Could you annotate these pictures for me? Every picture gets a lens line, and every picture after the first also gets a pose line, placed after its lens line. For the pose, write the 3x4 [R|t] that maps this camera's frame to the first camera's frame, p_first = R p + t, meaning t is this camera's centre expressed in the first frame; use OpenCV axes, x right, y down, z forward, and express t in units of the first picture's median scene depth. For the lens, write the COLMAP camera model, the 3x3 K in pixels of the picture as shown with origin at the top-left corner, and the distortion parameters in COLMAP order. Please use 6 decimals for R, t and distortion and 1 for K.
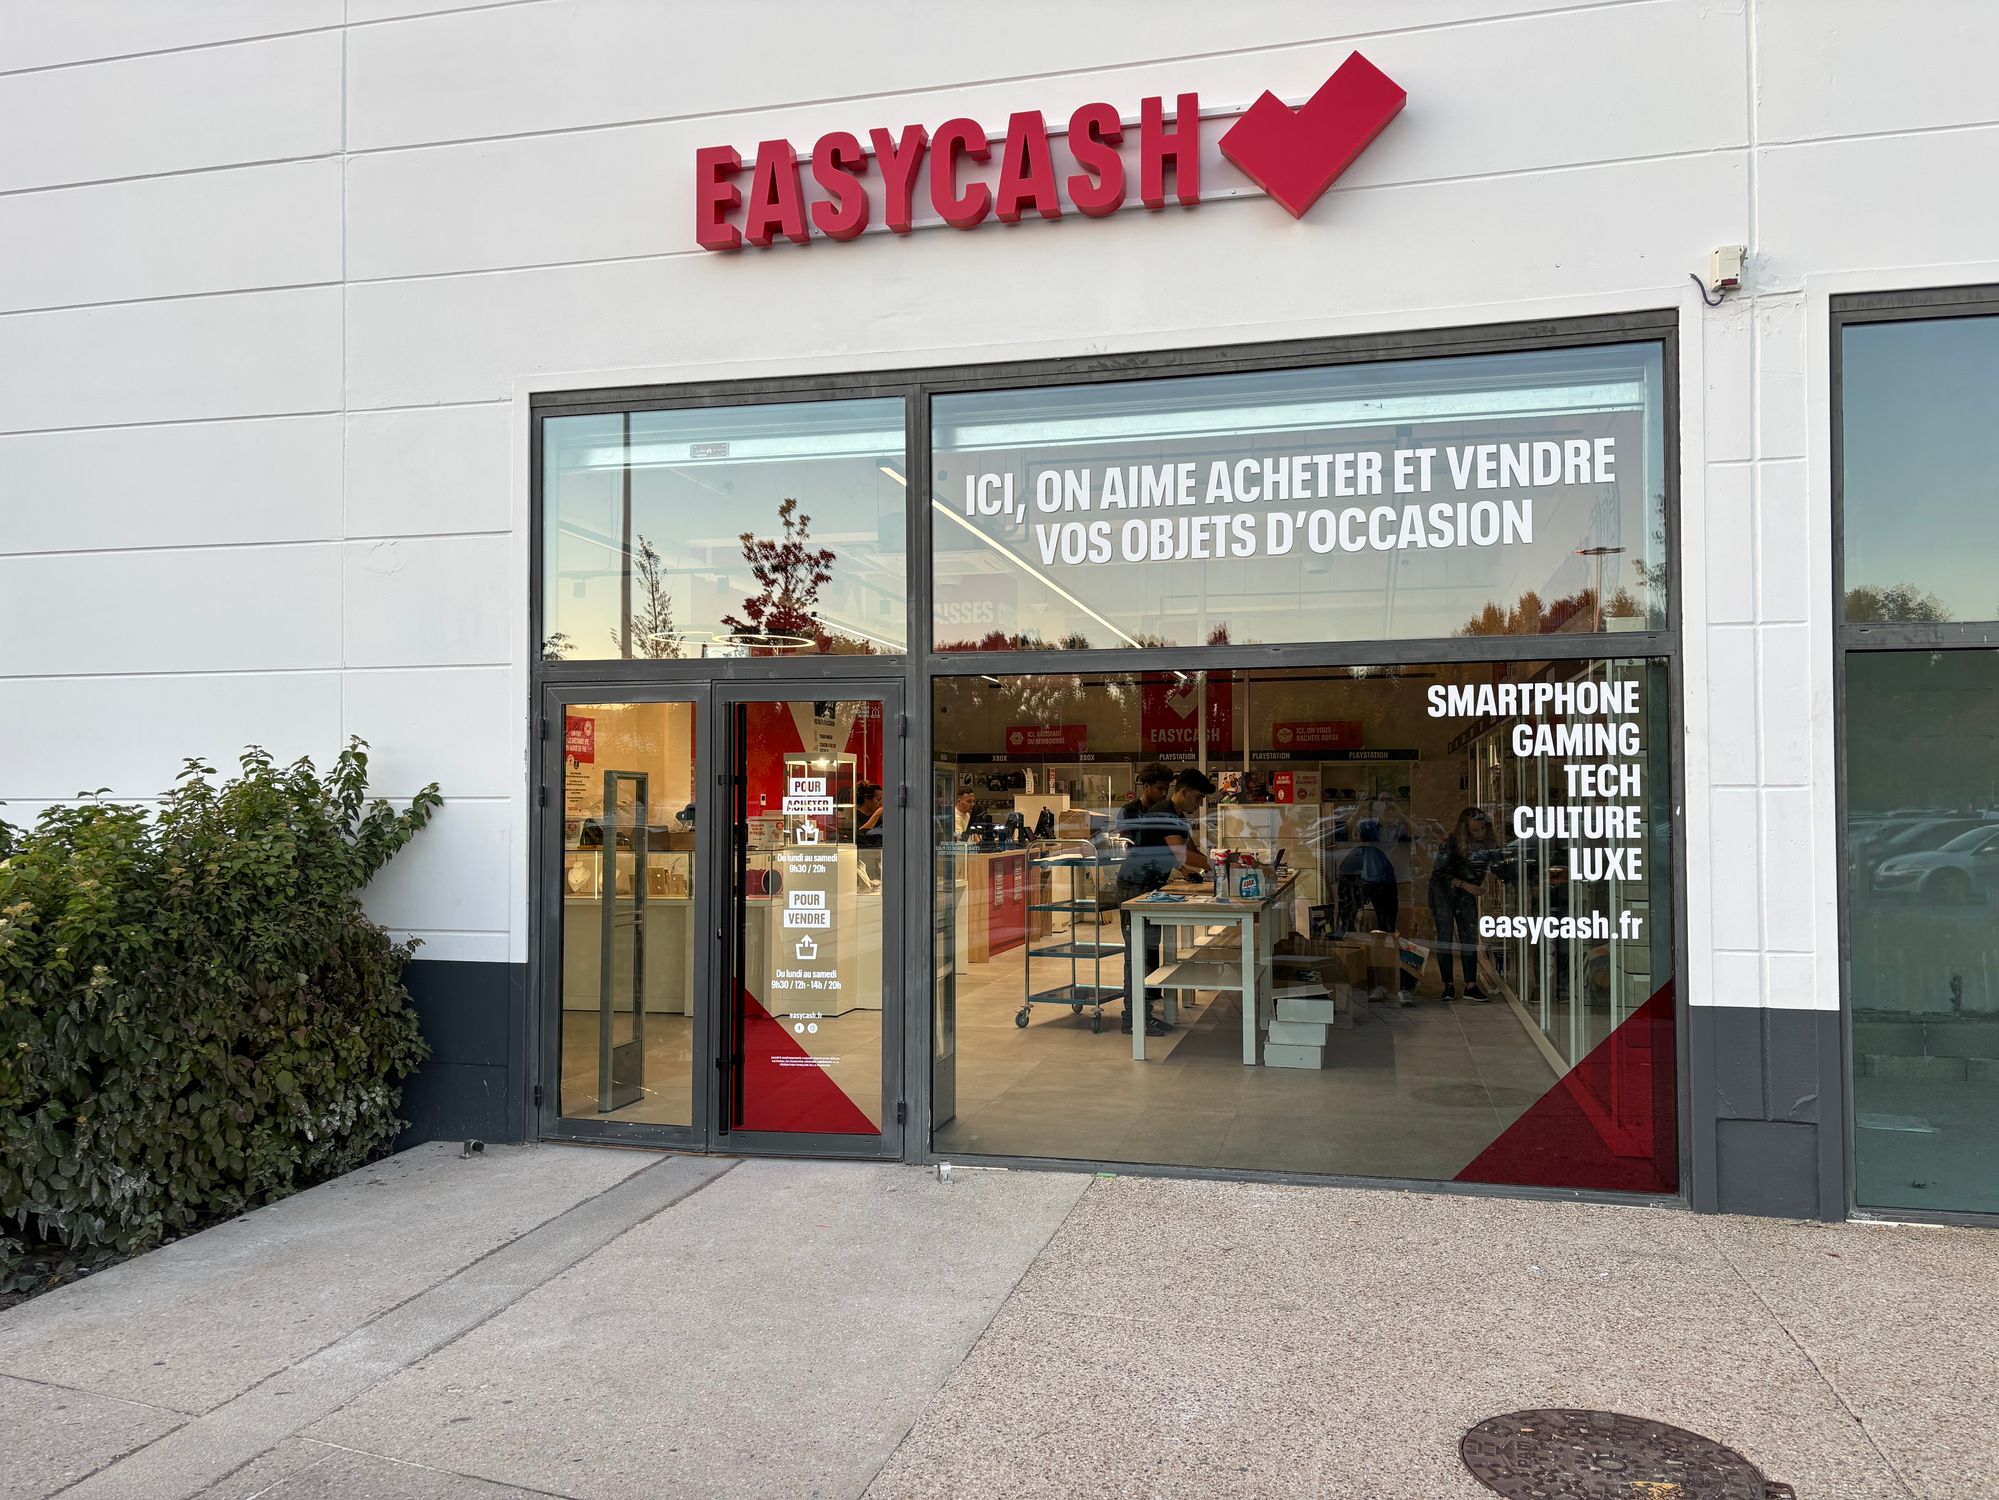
lens RADIAL K [[1458.7, 0, 1062.6], [0, 1458.7, 756.7], [0, 0, 1]] dist [0.054013, -0.041224]
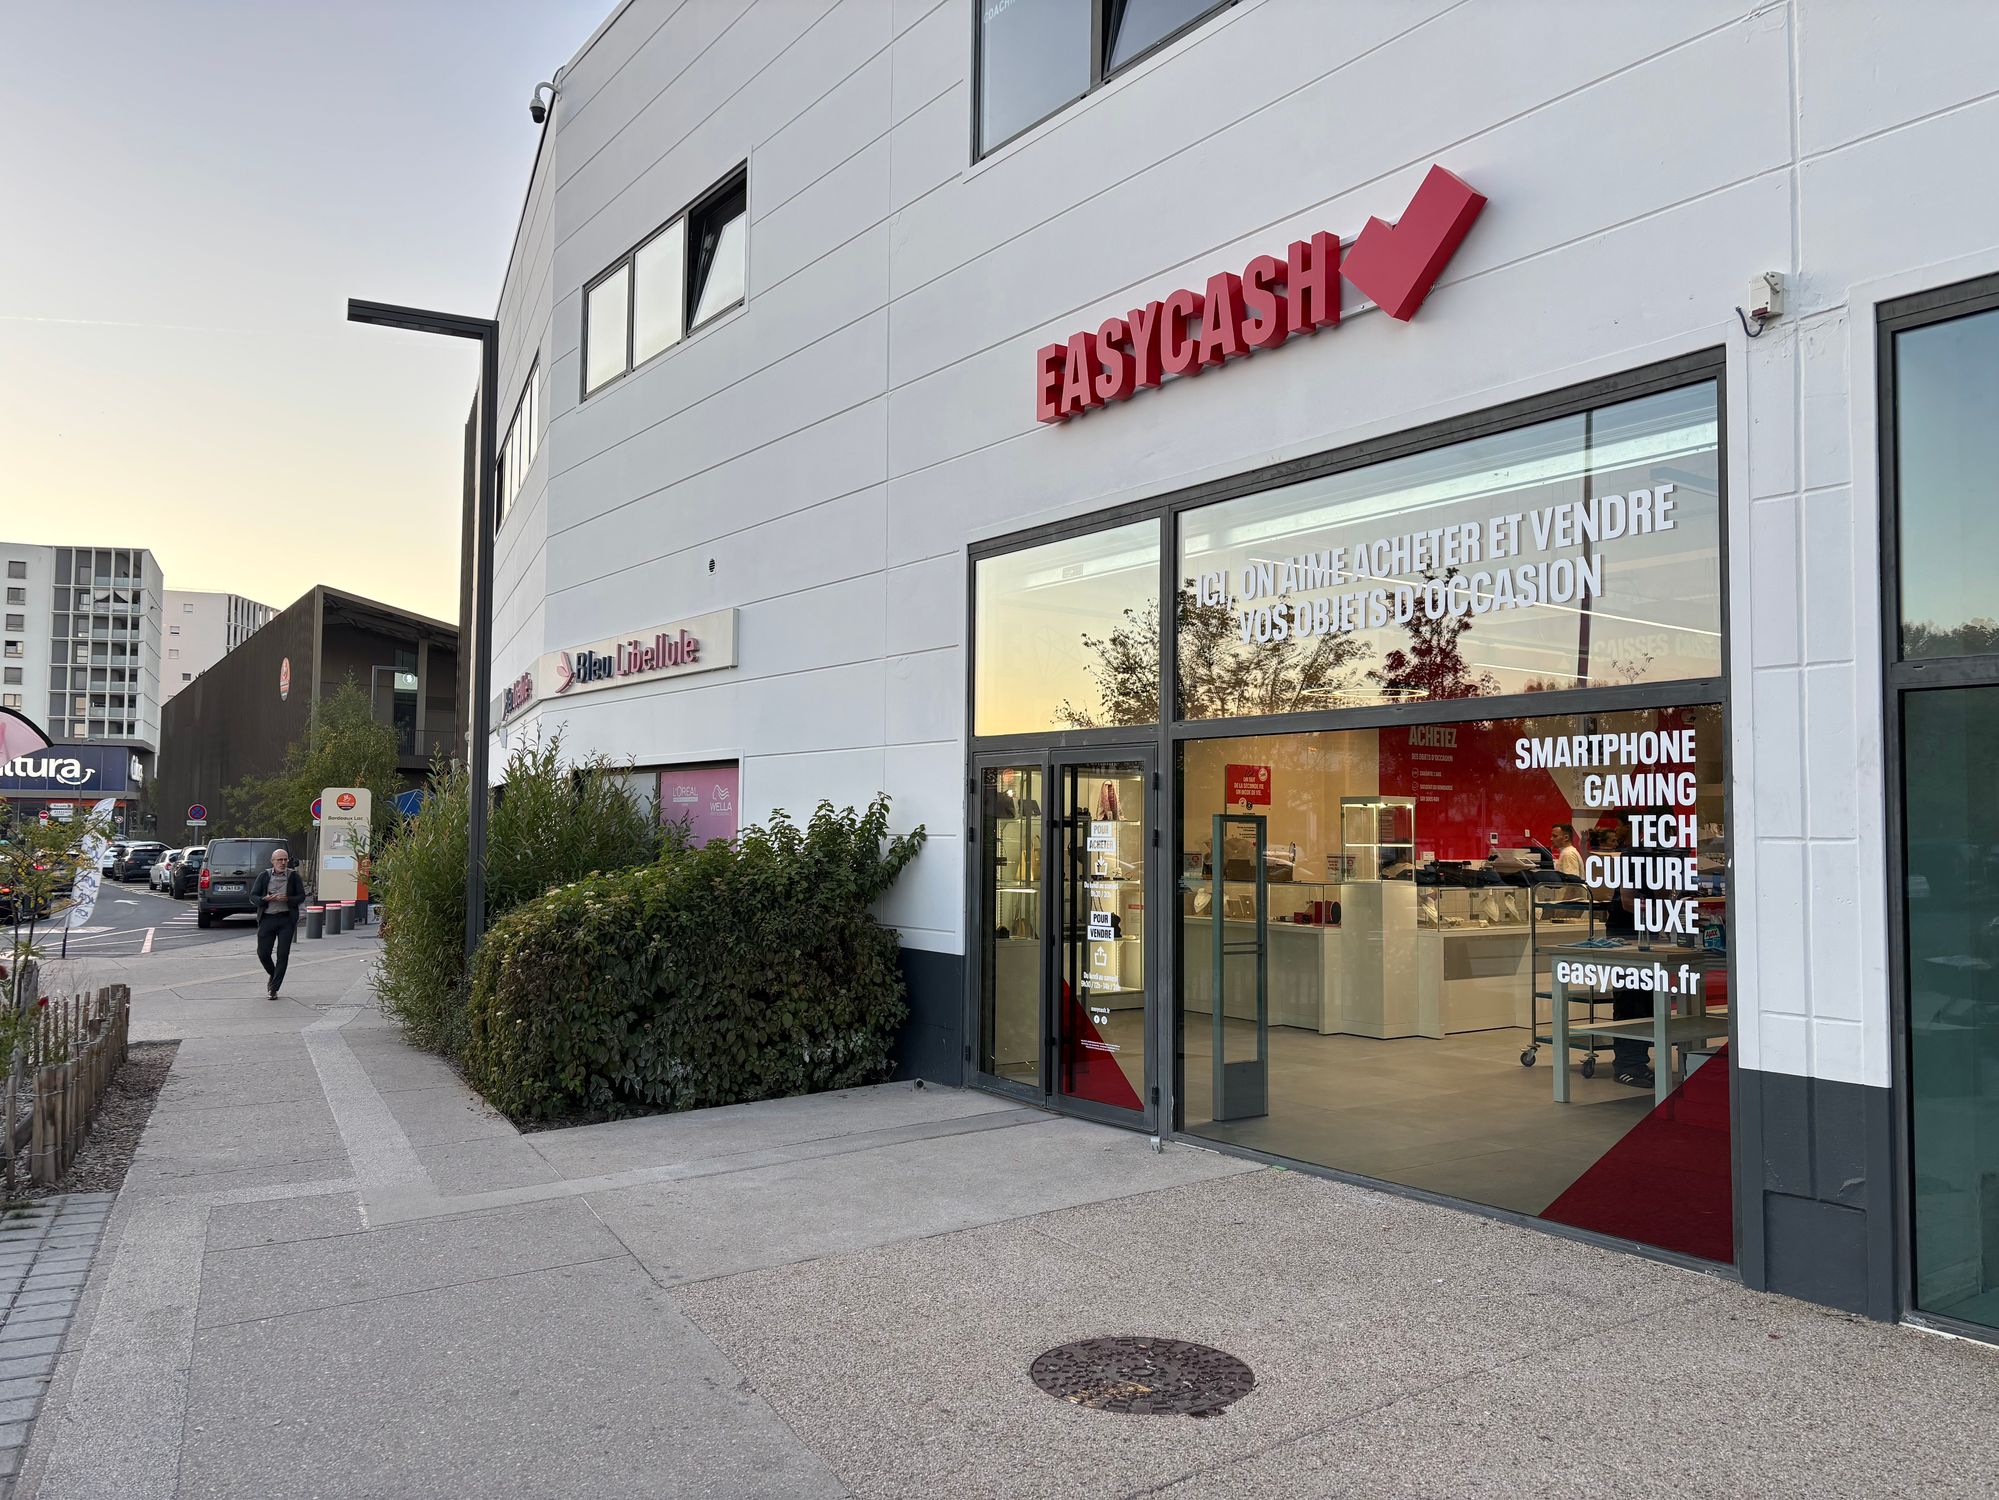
lens RADIAL K [[1458.7, 0, 1062.6], [0, 1458.7, 756.7], [0, 0, 1]] dist [0.054013, -0.041224]
pose [[0.787917, -0.023600, -0.615329, 0.657381], [0.009449, 0.999611, -0.026240, -0.011654], [0.615709, 0.014861, 0.787833, -0.028207]]
